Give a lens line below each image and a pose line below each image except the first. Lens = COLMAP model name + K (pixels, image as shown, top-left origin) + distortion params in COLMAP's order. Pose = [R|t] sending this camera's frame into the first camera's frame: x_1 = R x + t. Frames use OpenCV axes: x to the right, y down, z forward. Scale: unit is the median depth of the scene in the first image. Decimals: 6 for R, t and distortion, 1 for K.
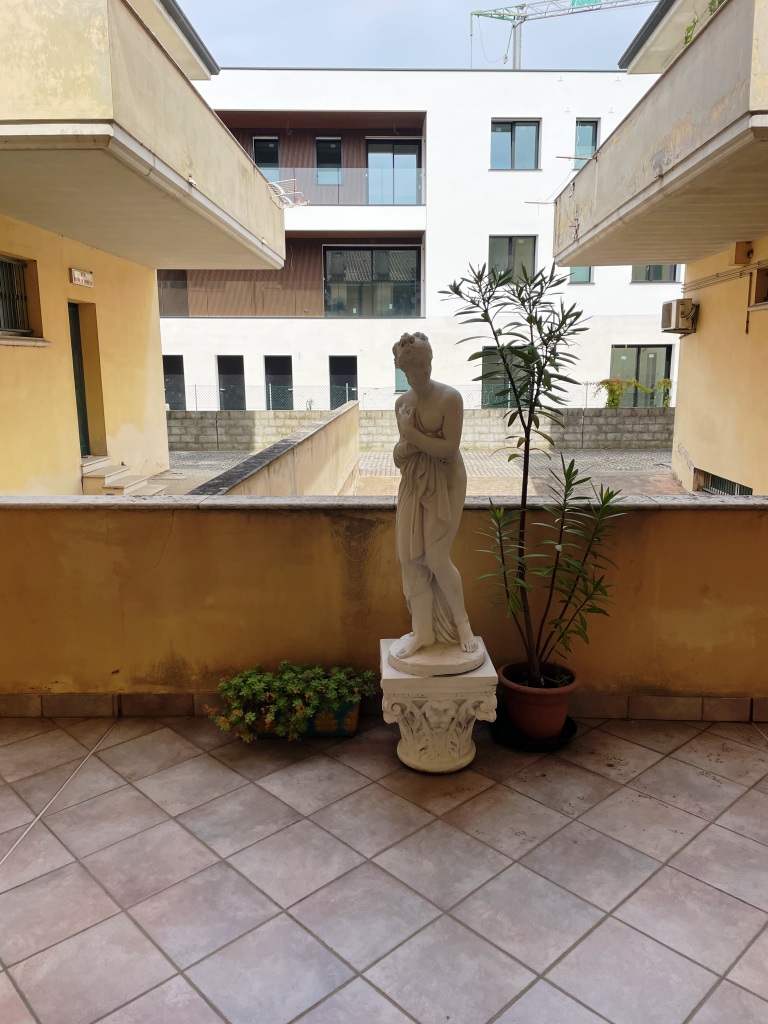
lens RADIAL K [[776.5, 0, 385.5], [0, 776.5, 509.8], [0, 0, 1]] dist [0.087665, -0.111675]
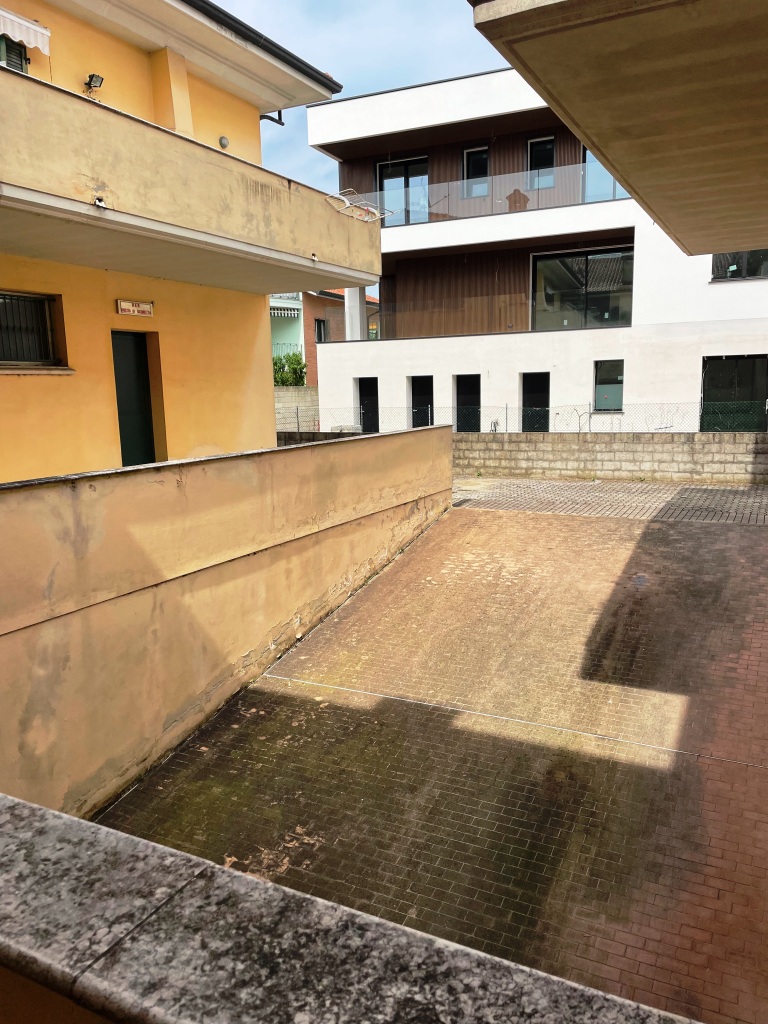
lens RADIAL K [[776.5, 0, 384.8], [0, 776.5, 513.2], [0, 0, 1]] dist [0.087665, -0.111675]
pose [[0.891562, 0.053394, -0.449741, 0.237561], [-0.062750, 0.998012, -0.005909, -0.020214], [0.448531, 0.033490, 0.893140, 0.127653]]
